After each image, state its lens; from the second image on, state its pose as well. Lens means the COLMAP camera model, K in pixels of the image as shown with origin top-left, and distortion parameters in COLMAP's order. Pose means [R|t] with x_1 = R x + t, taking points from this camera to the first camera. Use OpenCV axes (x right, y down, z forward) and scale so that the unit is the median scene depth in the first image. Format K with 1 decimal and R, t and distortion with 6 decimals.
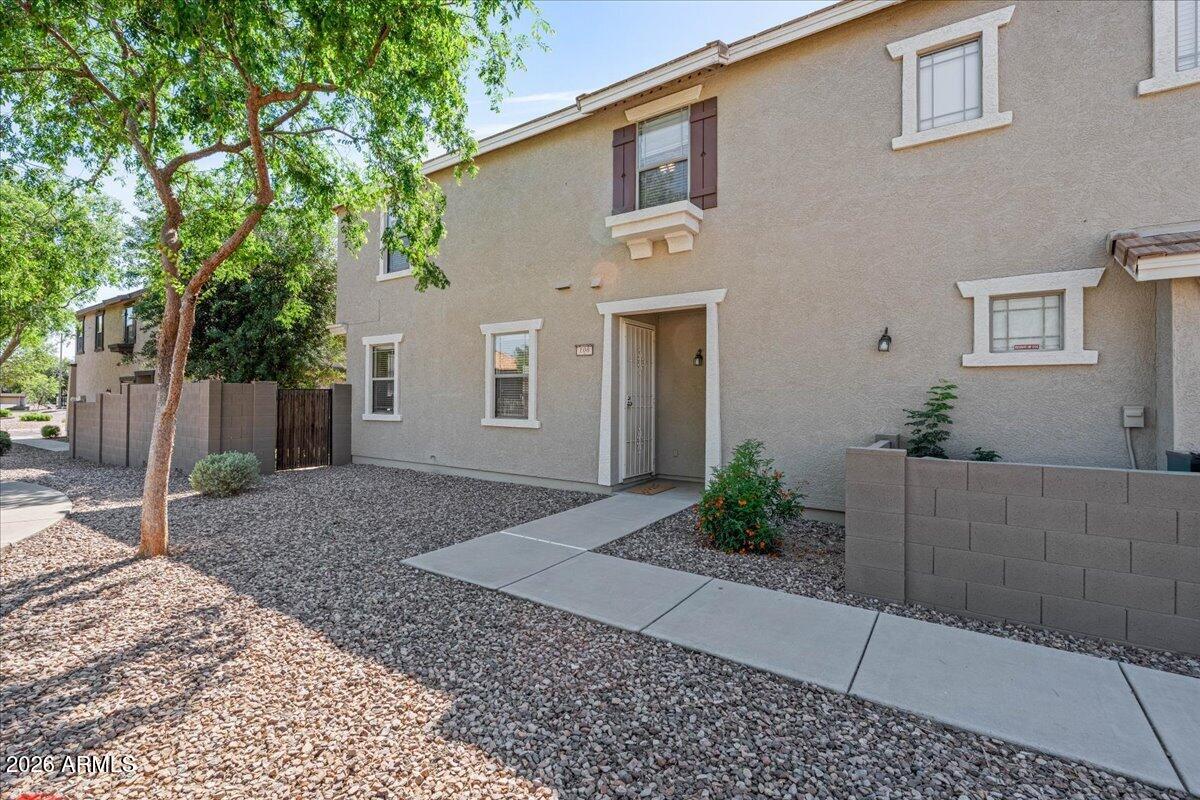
lens RADIAL K [[531.1, 0, 601.3], [0, 531.1, 398.9], [0, 0, 1]] dist [0.000231, 0.000761]
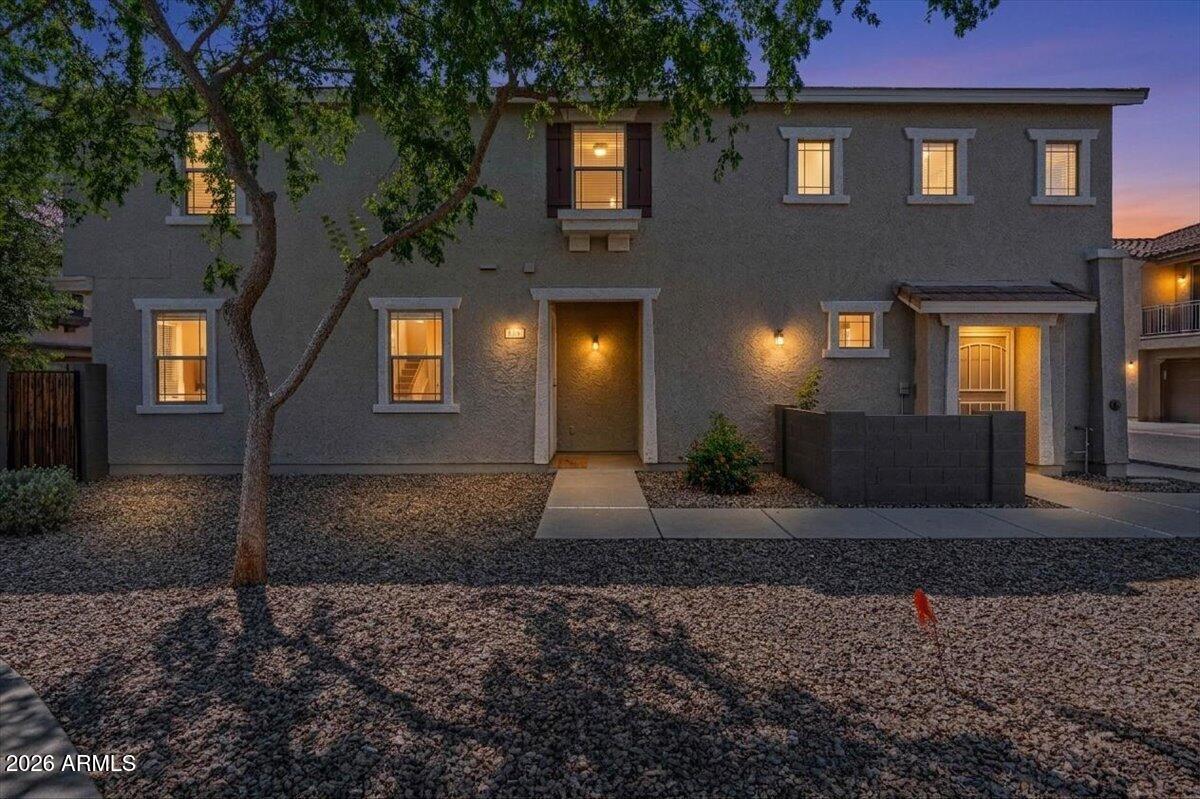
lens RADIAL K [[583.7, 0, 598.8], [0, 583.7, 391.6], [0, 0, 1]] dist [-0.000213, -0.000057]
pose [[0.827278, -0.023063, 0.561319, -0.596210], [0.009438, 0.999587, 0.027160, -0.010888], [-0.561714, -0.017171, 0.827154, -0.016068]]
